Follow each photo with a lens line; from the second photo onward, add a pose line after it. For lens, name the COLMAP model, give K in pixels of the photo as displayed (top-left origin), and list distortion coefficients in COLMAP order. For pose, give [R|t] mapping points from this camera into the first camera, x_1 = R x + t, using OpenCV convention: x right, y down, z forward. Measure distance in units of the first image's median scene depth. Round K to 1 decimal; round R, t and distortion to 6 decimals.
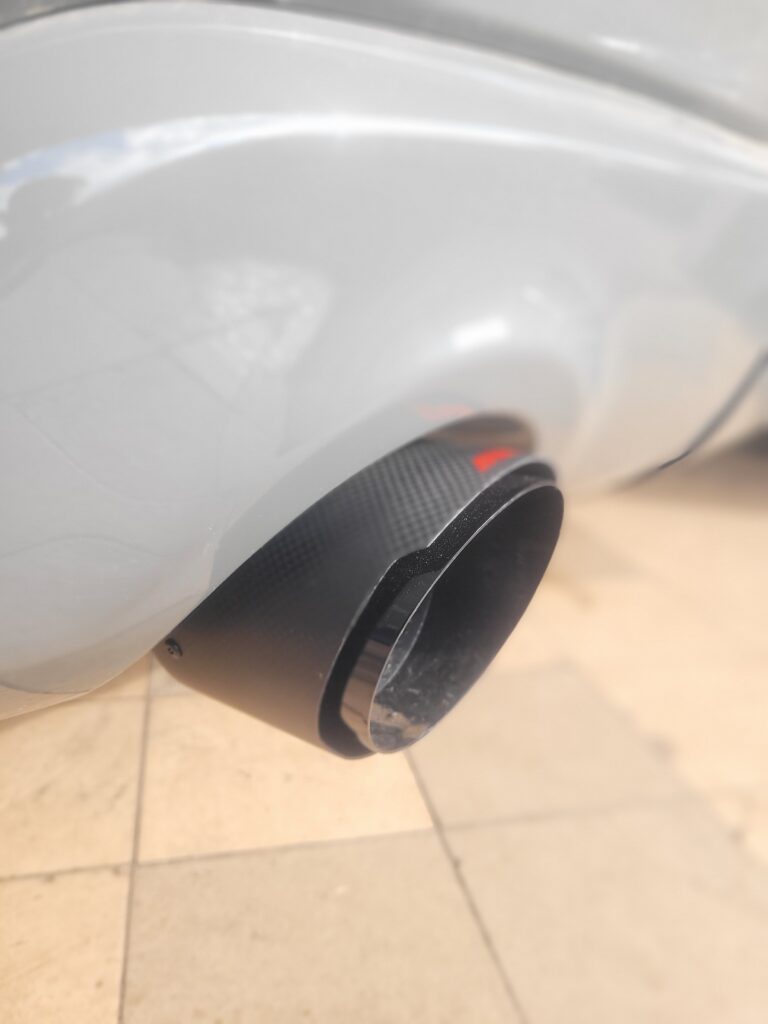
lens RADIAL K [[787.2, 0, 384.0], [0, 787.2, 512.0], [0, 0, 1]] dist [0.061008, -0.066635]
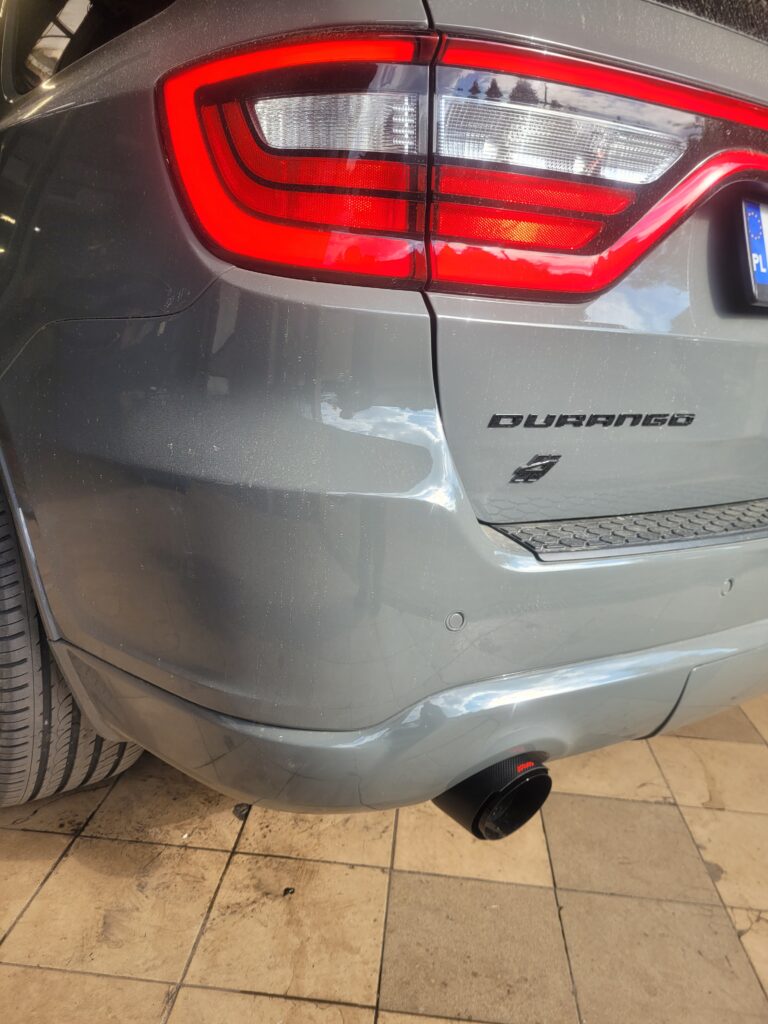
lens RADIAL K [[787.2, 0, 384.0], [0, 787.2, 512.0], [0, 0, 1]] dist [0.061008, -0.066635]
pose [[0.950849, 0.080130, -0.299107, 0.194318], [-0.099276, 0.993836, -0.049347, -0.352555], [0.293309, 0.076616, 0.952943, -0.991672]]
